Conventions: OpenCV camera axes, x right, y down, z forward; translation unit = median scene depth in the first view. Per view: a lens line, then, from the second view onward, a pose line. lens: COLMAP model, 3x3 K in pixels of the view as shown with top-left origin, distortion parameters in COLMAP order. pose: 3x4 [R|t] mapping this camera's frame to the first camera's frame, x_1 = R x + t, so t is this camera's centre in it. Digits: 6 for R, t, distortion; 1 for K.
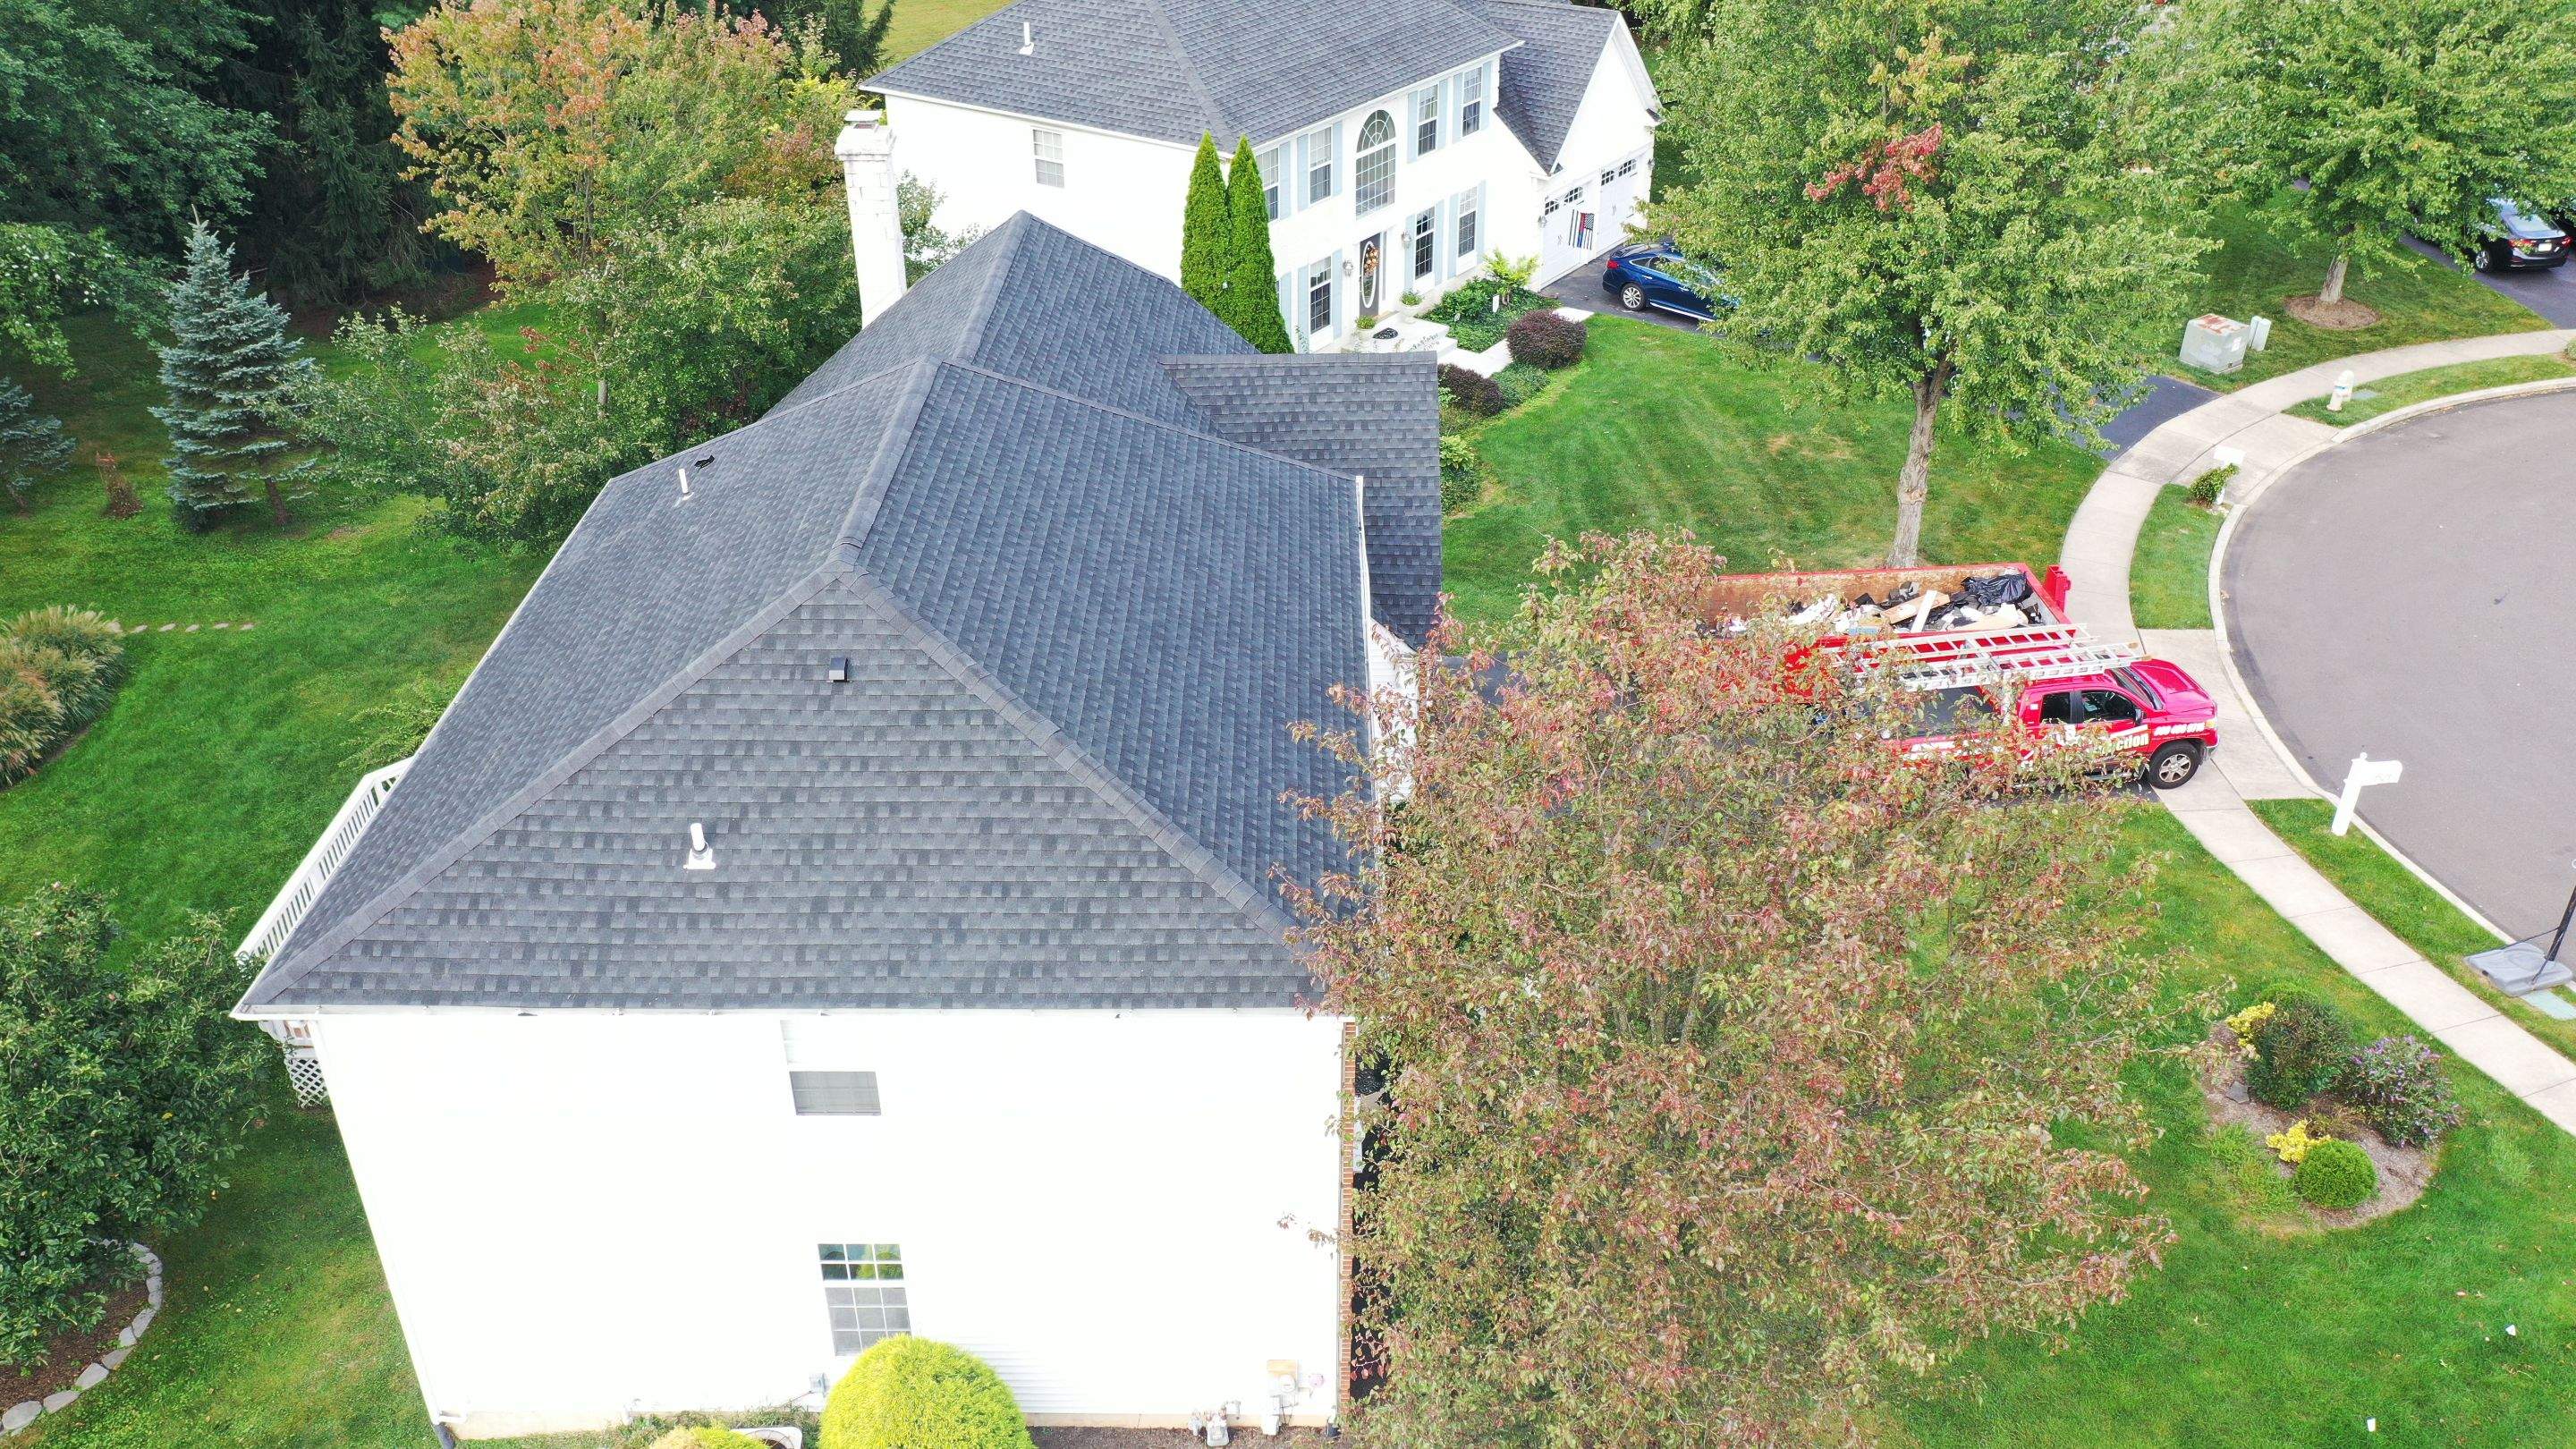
lens RADIAL K [[2048.0, 0, 1289.4], [0, 2048.0, 732.1], [0, 0, 1]] dist [0.019048, -0.001244]
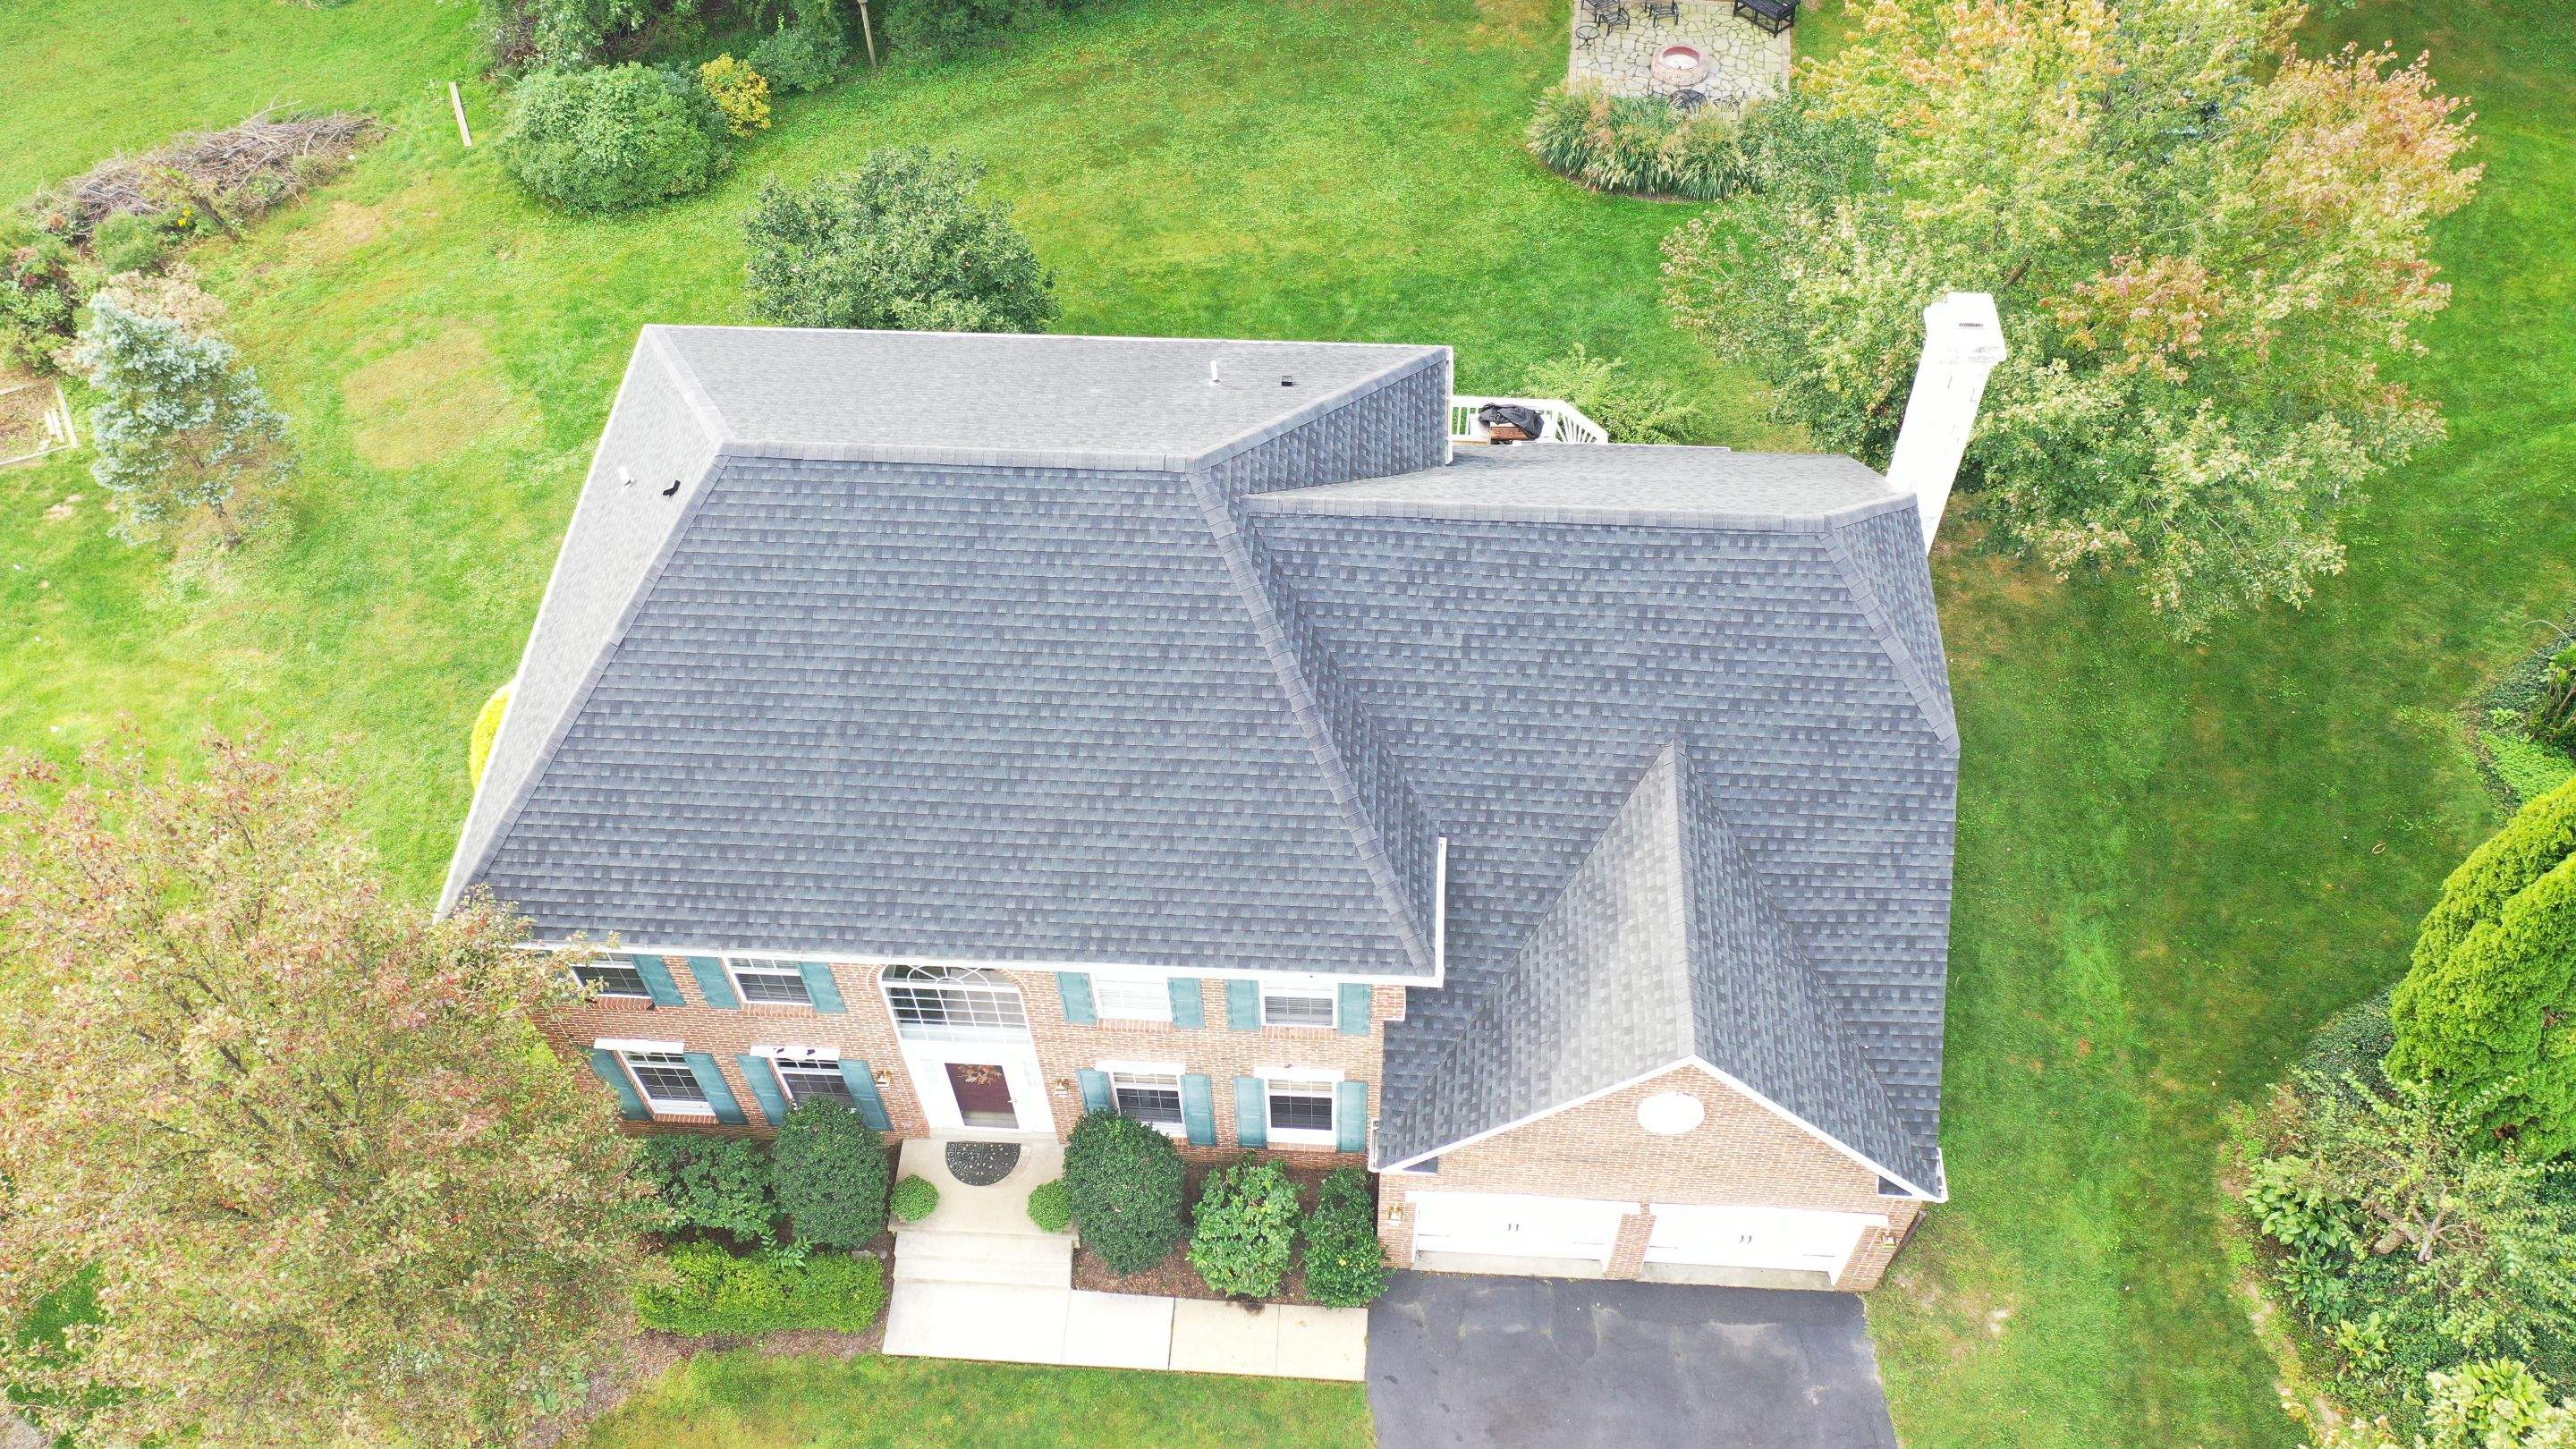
lens RADIAL K [[2048.0, 0, 1290.3], [0, 2048.0, 722.8], [0, 0, 1]] dist [0.019048, -0.001244]
pose [[-0.049361, 0.806612, -0.589016, 0.445351], [-0.500861, 0.490233, 0.713309, -0.745327], [0.864119, 0.330225, 0.379802, 0.617349]]
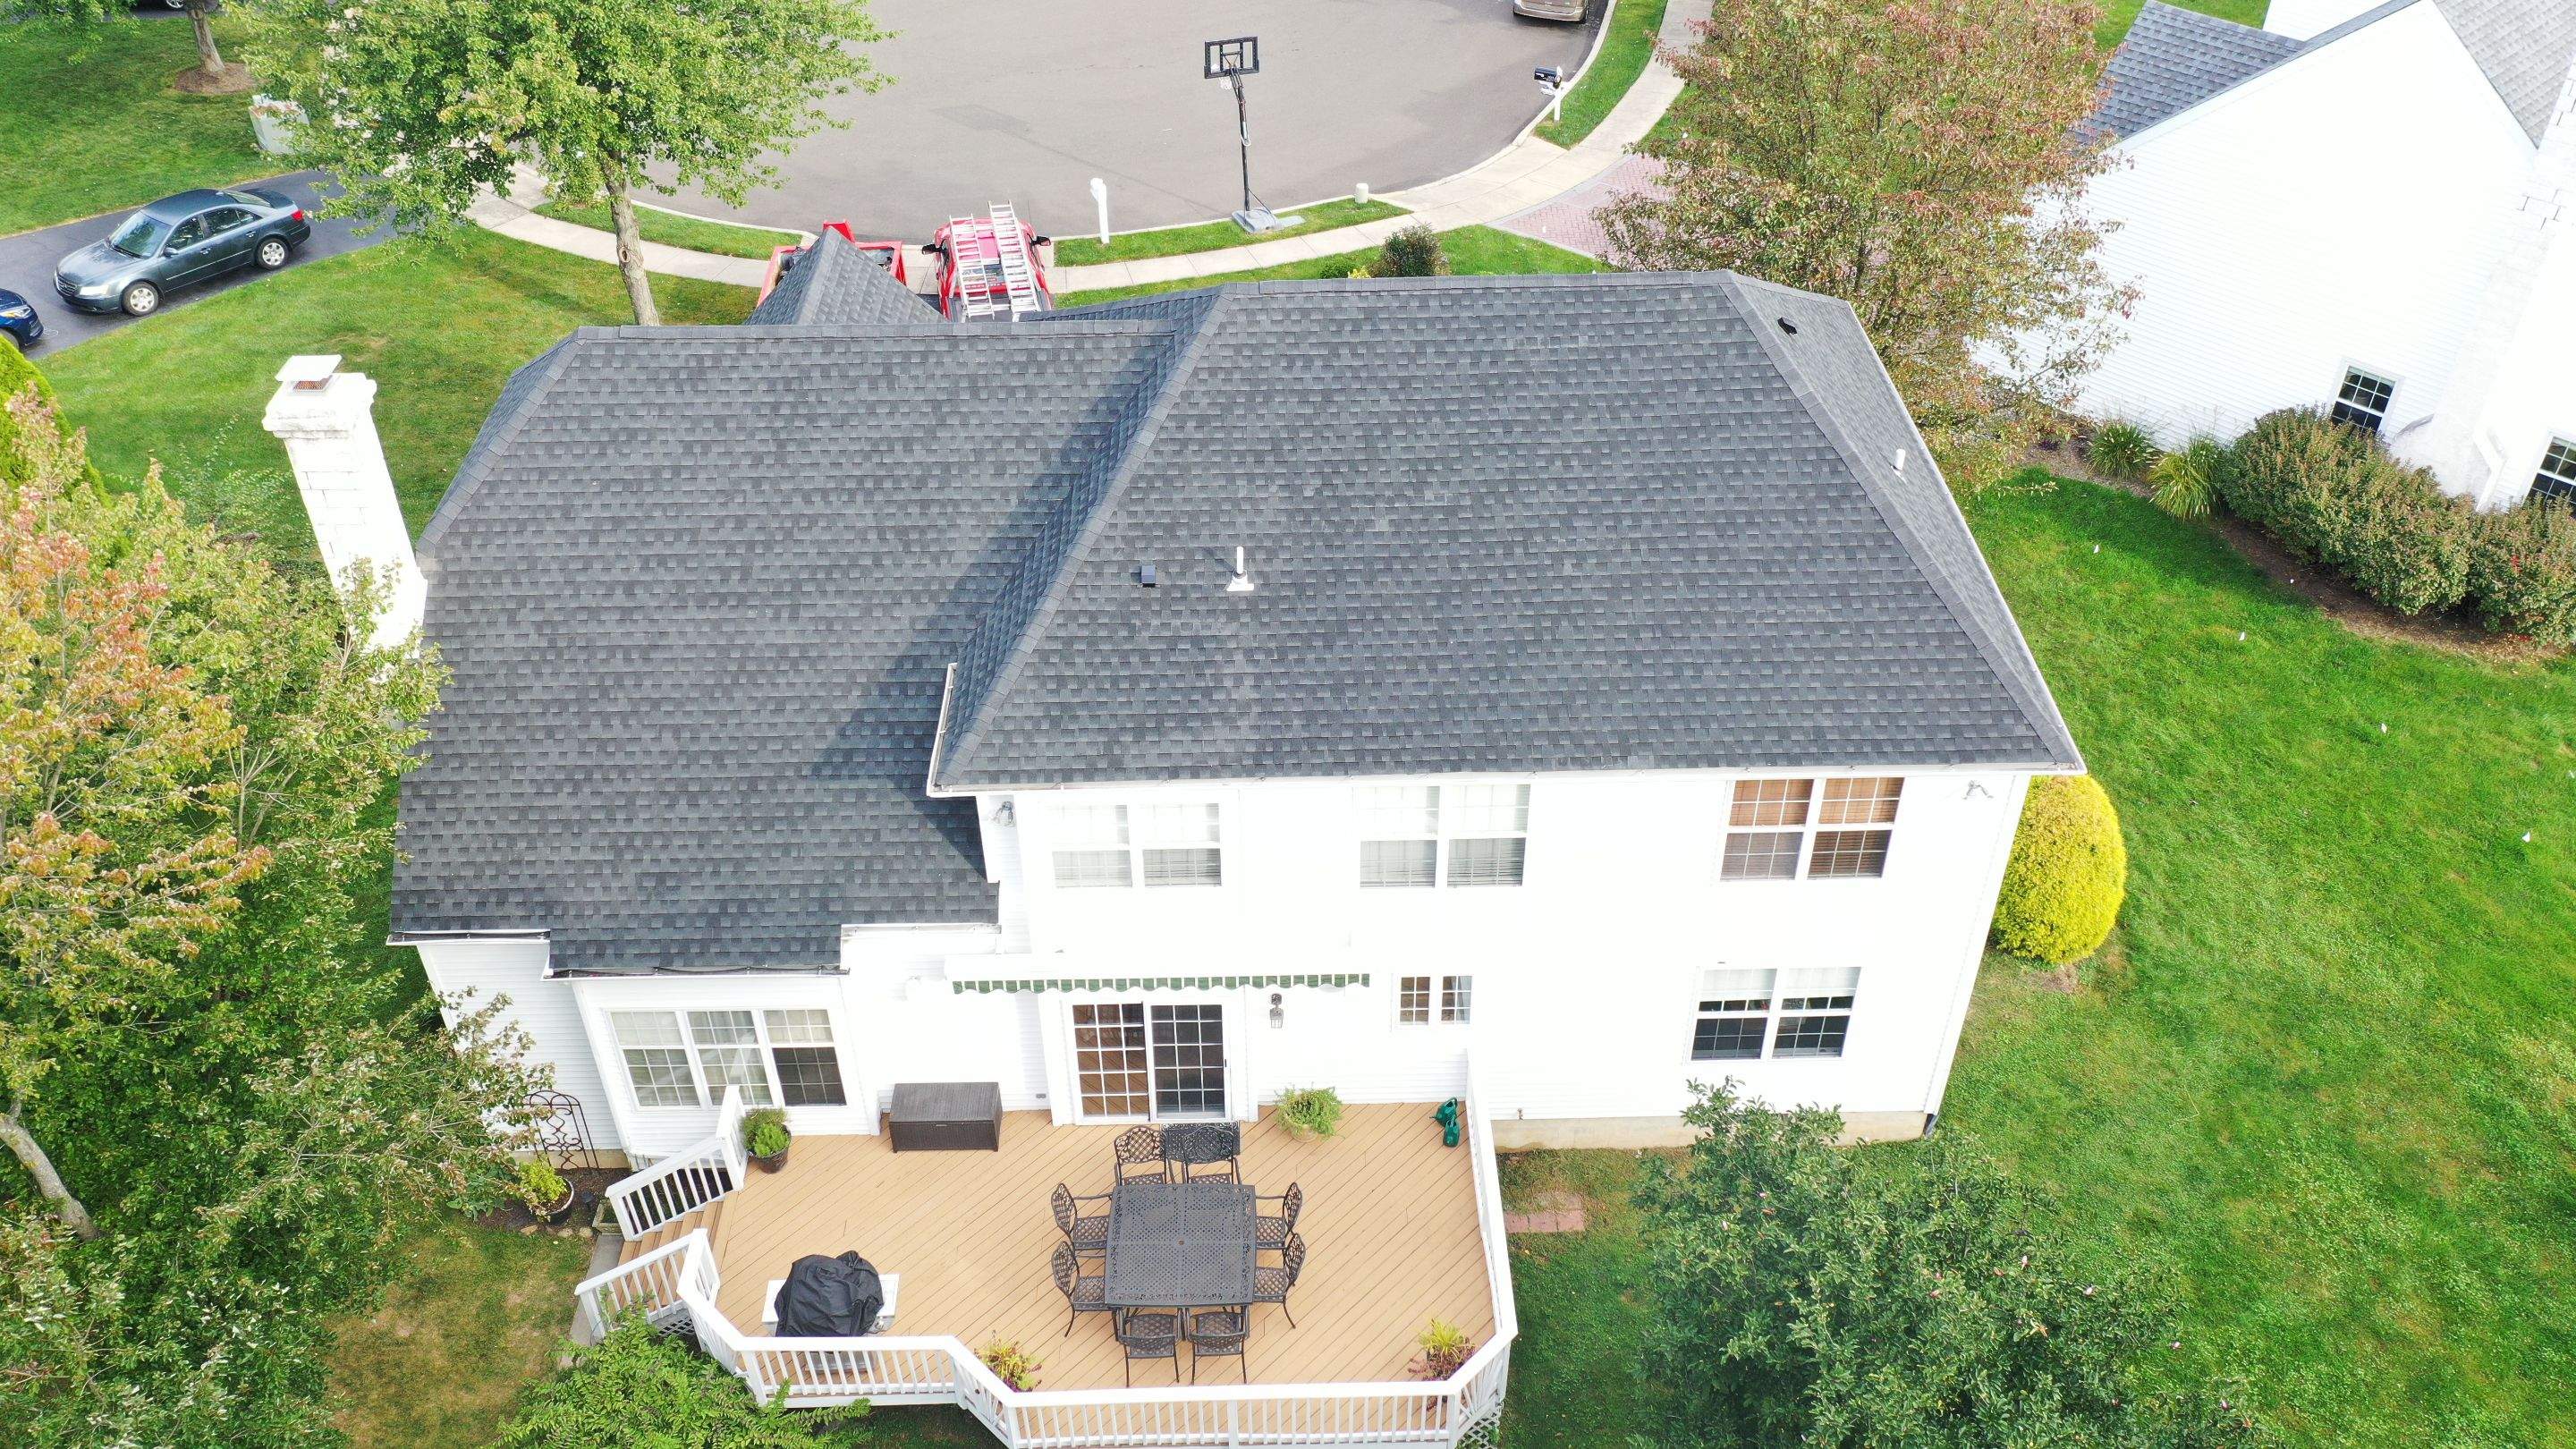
lens RADIAL K [[2048.0, 0, 1289.9], [0, 2048.0, 728.0], [0, 0, 1]] dist [0.019048, -0.001244]
pose [[-0.026390, -0.616118, 0.787212, -0.915741], [0.523656, 0.662274, 0.535890, -0.473265], [-0.851521, 0.426370, 0.305156, 0.677395]]
